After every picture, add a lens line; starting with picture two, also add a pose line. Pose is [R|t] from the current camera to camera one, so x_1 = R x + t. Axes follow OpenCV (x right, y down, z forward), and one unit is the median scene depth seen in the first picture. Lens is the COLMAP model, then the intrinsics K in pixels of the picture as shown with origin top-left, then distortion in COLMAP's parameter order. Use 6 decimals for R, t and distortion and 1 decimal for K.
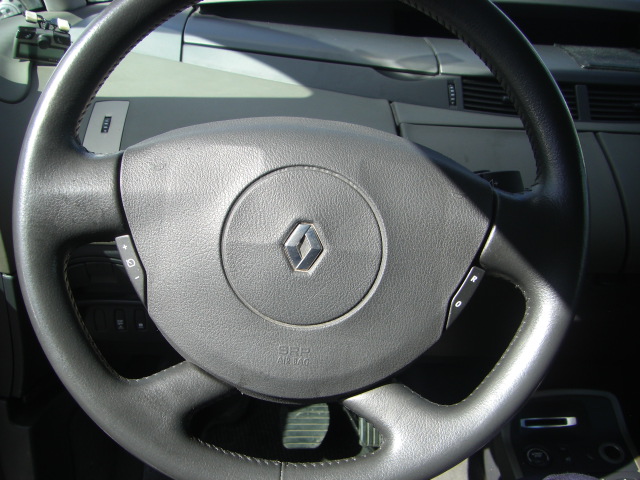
lens RADIAL K [[743.2, 0, 320.2], [0, 743.2, 237.4], [0, 0, 1]] dist [-0.174210, 0.000000]
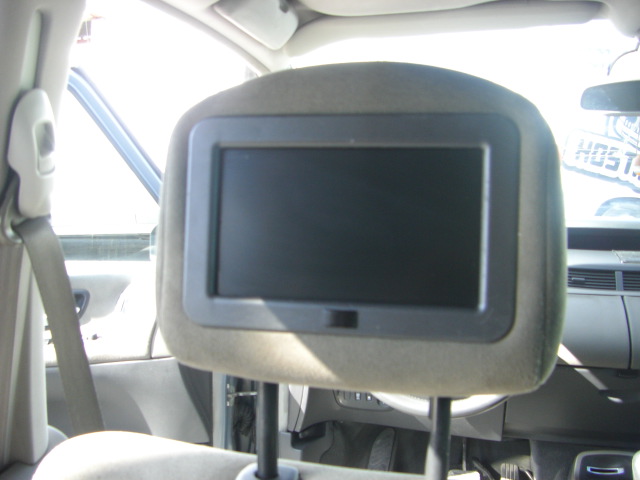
lens RADIAL K [[743.2, 0, 320.7], [0, 743.2, 241.9], [0, 0, 1]] dist [-0.174210, 0.000000]
pose [[0.956168, 0.007820, -0.292714, 0.180851], [-0.091280, 0.957792, -0.272586, 0.270939], [0.278227, 0.287357, 0.916524, -0.857746]]
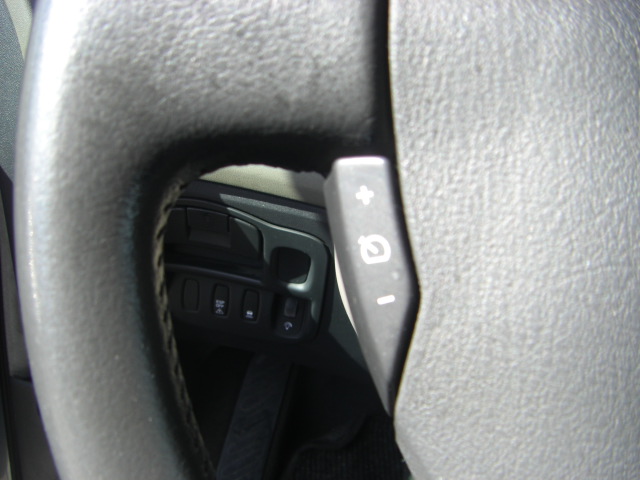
lens RADIAL K [[743.2, 0, 319.0], [0, 743.2, 243.3], [0, 0, 1]] dist [-0.174210, 0.000000]
pose [[0.978321, 0.178421, -0.105138, -0.130066], [-0.173483, 0.983331, 0.054449, 0.010163], [0.113100, -0.035028, 0.992966, 0.360253]]
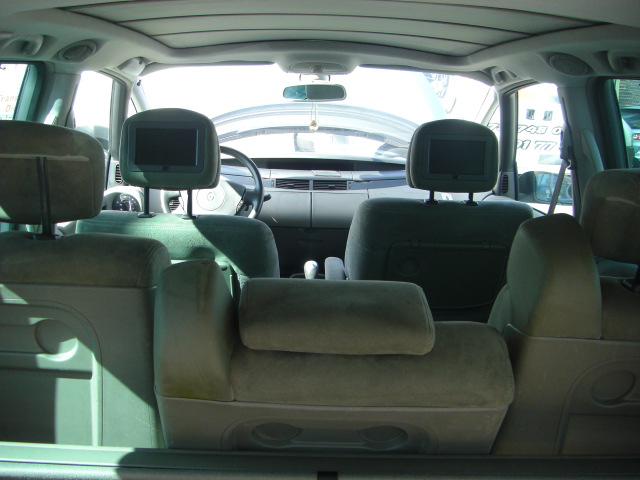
lens RADIAL K [[743.2, 0, 319.9], [0, 743.2, 240.3], [0, 0, 1]] dist [-0.174210, 0.000000]
pose [[0.998256, 0.003818, -0.058905, 0.611151], [-0.016625, 0.975695, -0.218501, 0.829392], [0.056639, 0.219100, 0.974057, -2.348391]]
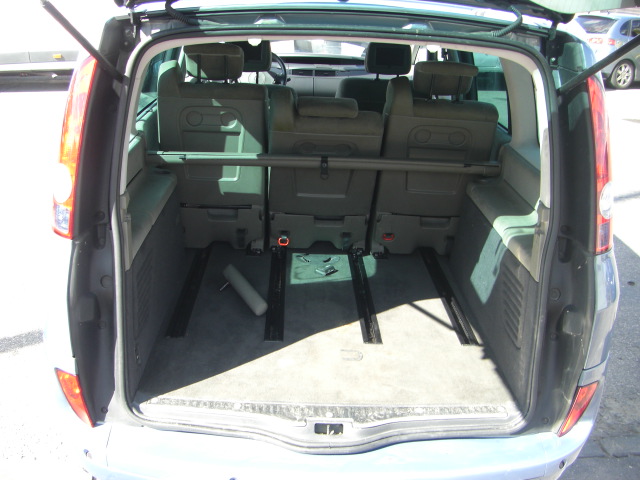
lens RADIAL K [[743.2, 0, 319.6], [0, 743.2, 238.8], [0, 0, 1]] dist [-0.174210, 0.000000]
pose [[0.998630, 0.016465, -0.049665, 0.712394], [-0.020806, 0.995885, -0.088200, 1.589537], [0.048009, 0.089112, 0.994864, -4.554918]]
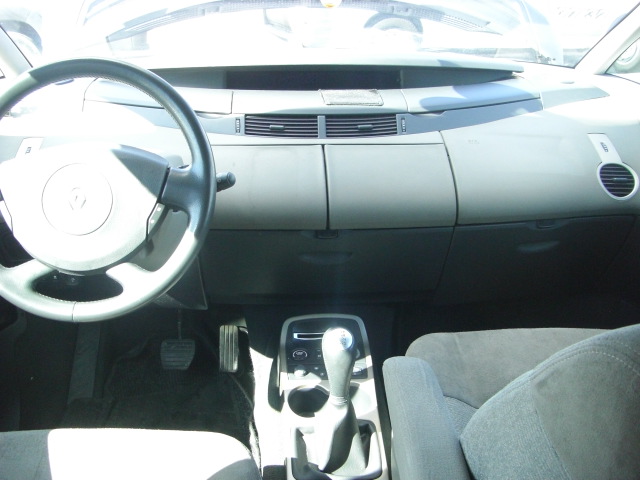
lens RADIAL K [[743.2, 0, 321.9], [0, 743.2, 243.7], [0, 0, 1]] dist [-0.174210, 0.000000]
pose [[0.999569, -0.021728, -0.019722, 0.391339], [0.020930, 0.998987, -0.039832, 0.132073], [0.020568, 0.039402, 0.999012, -0.602464]]
